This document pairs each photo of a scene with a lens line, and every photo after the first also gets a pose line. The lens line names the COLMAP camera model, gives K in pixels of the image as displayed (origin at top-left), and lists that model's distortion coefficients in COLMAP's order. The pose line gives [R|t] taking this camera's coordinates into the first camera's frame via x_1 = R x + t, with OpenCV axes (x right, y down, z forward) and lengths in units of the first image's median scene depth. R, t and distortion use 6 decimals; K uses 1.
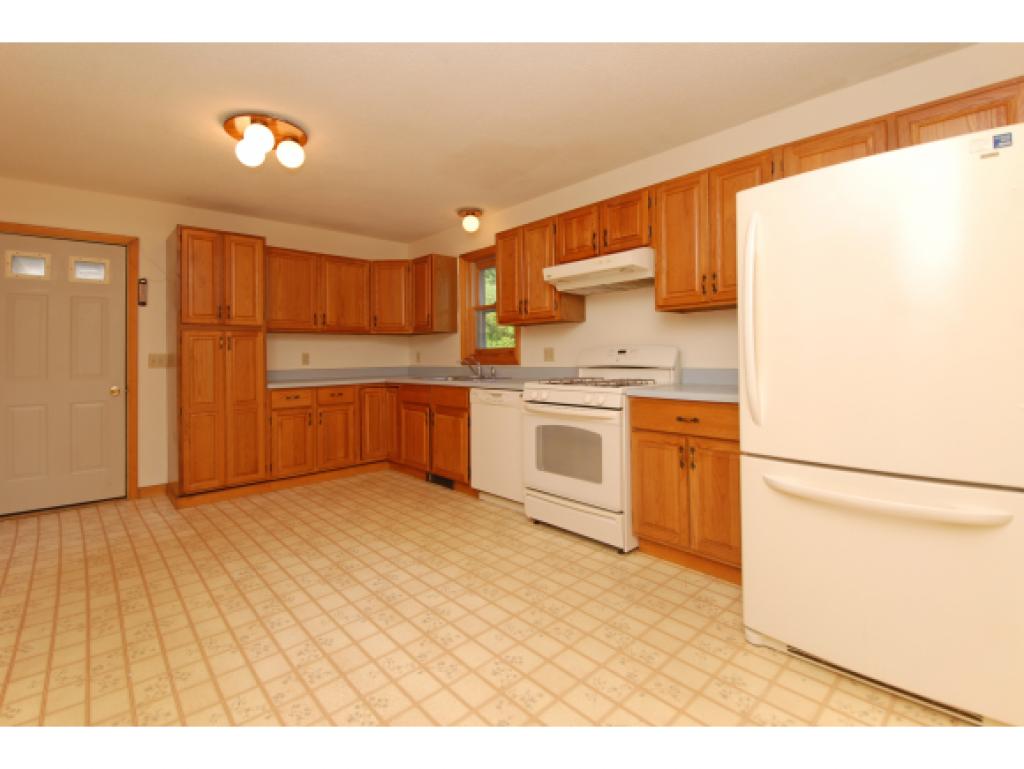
lens RADIAL K [[466.7, 0, 512.9], [0, 466.7, 375.0], [0, 0, 1]] dist [0.051590, 0.000008]
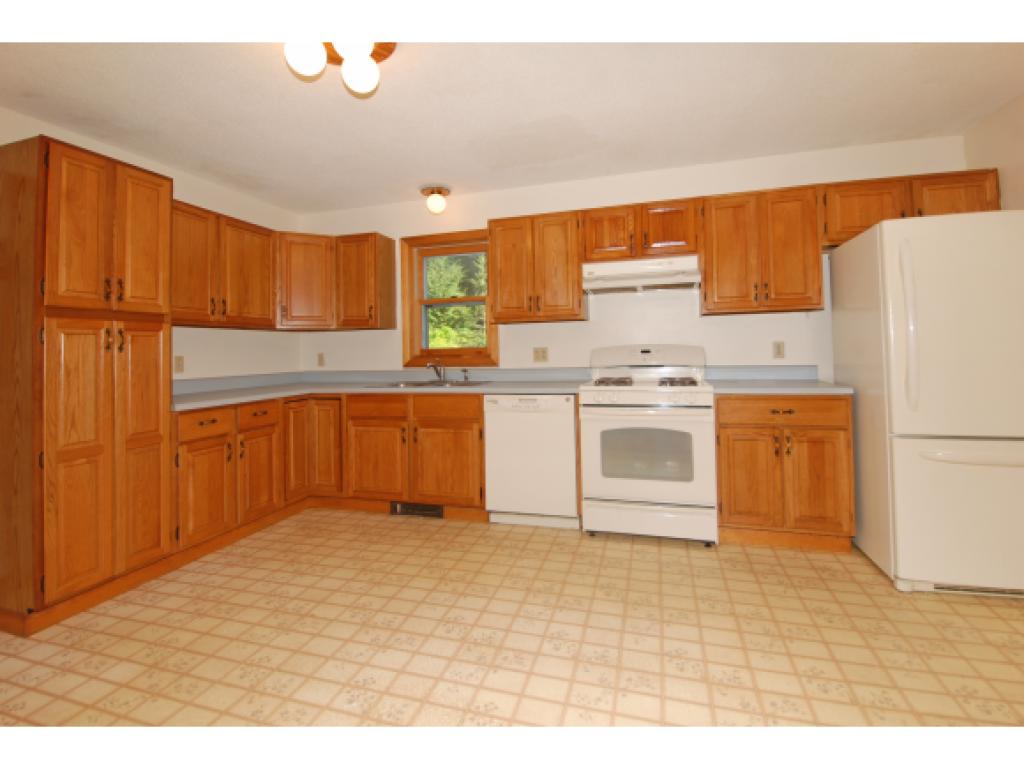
lens RADIAL K [[451.0, 0, 517.3], [0, 451.0, 373.8], [0, 0, 1]] dist [0.000255, -0.000780]
pose [[0.861991, -0.027627, 0.506170, -0.436285], [0.029194, 0.999562, 0.004840, -0.012138], [-0.506082, 0.010605, 0.862420, 0.242748]]
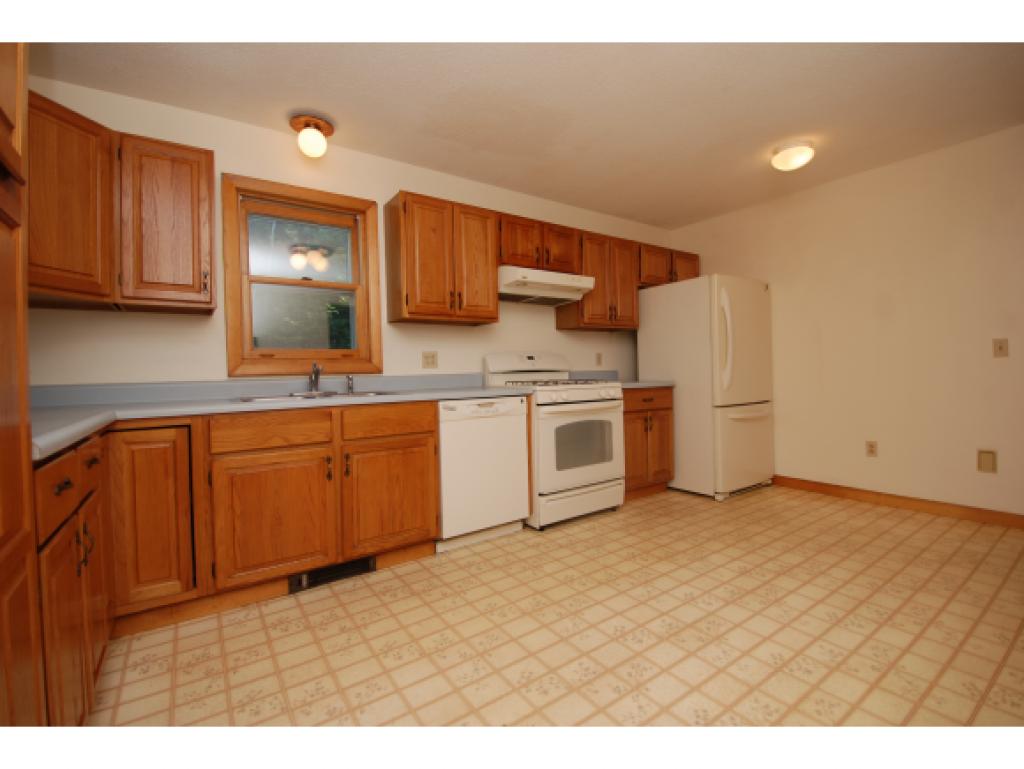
lens RADIAL K [[451.0, 0, 496.2], [0, 451.0, 385.7], [0, 0, 1]] dist [0.000255, -0.000780]
pose [[0.166730, -0.035838, 0.985351, -0.728318], [0.047925, 0.998453, 0.028205, -0.011556], [-0.984837, 0.042520, 0.168190, 0.762815]]
